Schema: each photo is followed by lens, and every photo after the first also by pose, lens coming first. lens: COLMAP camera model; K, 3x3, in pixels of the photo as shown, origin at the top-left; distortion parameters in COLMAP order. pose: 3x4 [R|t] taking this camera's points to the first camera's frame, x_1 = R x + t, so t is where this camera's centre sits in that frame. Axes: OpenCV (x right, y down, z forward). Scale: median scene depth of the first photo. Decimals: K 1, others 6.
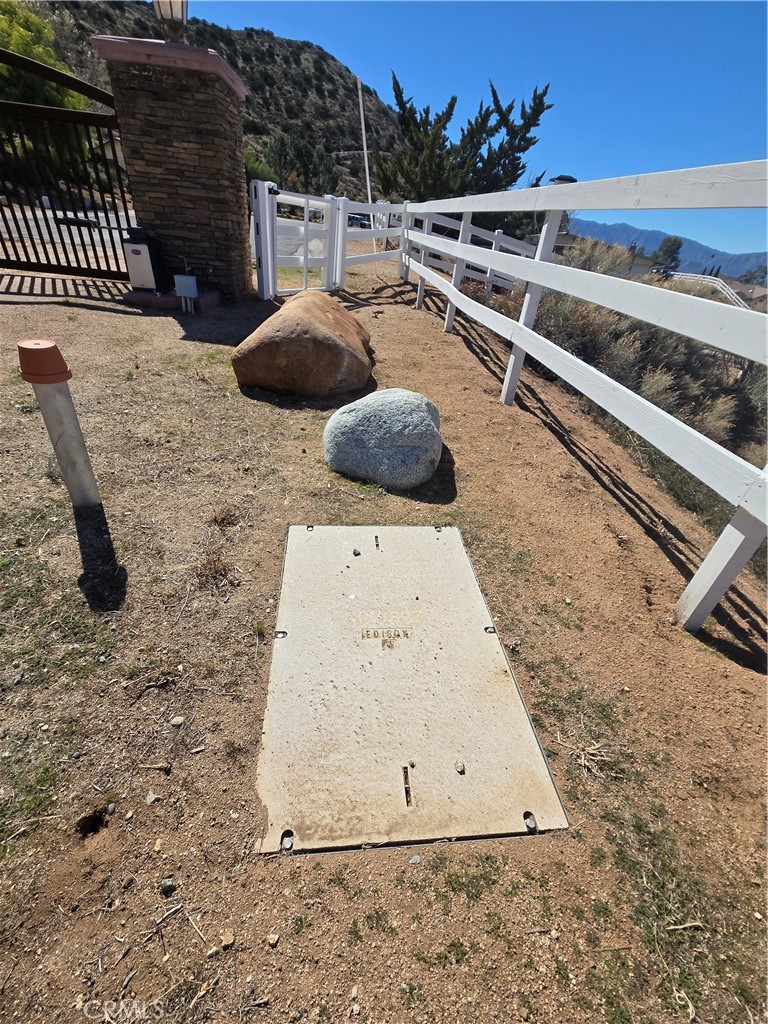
lens RADIAL K [[418.2, 0, 379.3], [0, 418.2, 514.3], [0, 0, 1]] dist [0.004010, 0.000222]
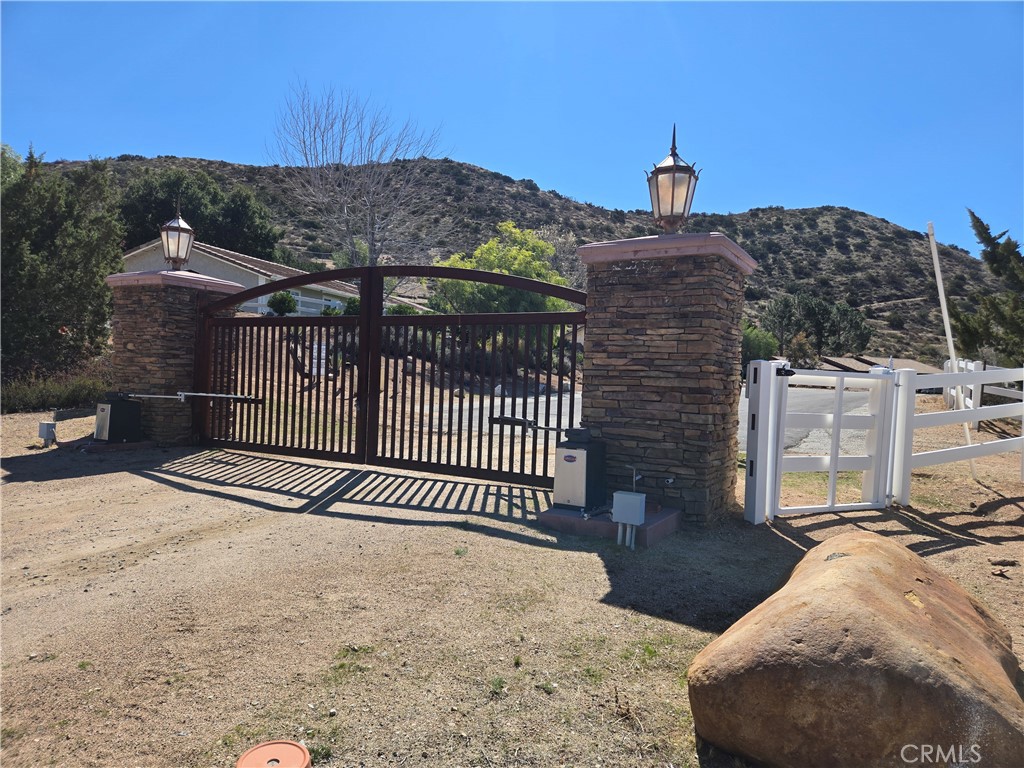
lens RADIAL K [[678.1, 0, 512.0], [0, 678.1, 384.0], [0, 0, 1]] dist [0.077544, -0.070900]
pose [[0.847277, -0.053501, -0.528450, -0.058953], [-0.263765, 0.821190, -0.506039, -0.128396], [0.461031, 0.568142, 0.681664, 0.116937]]
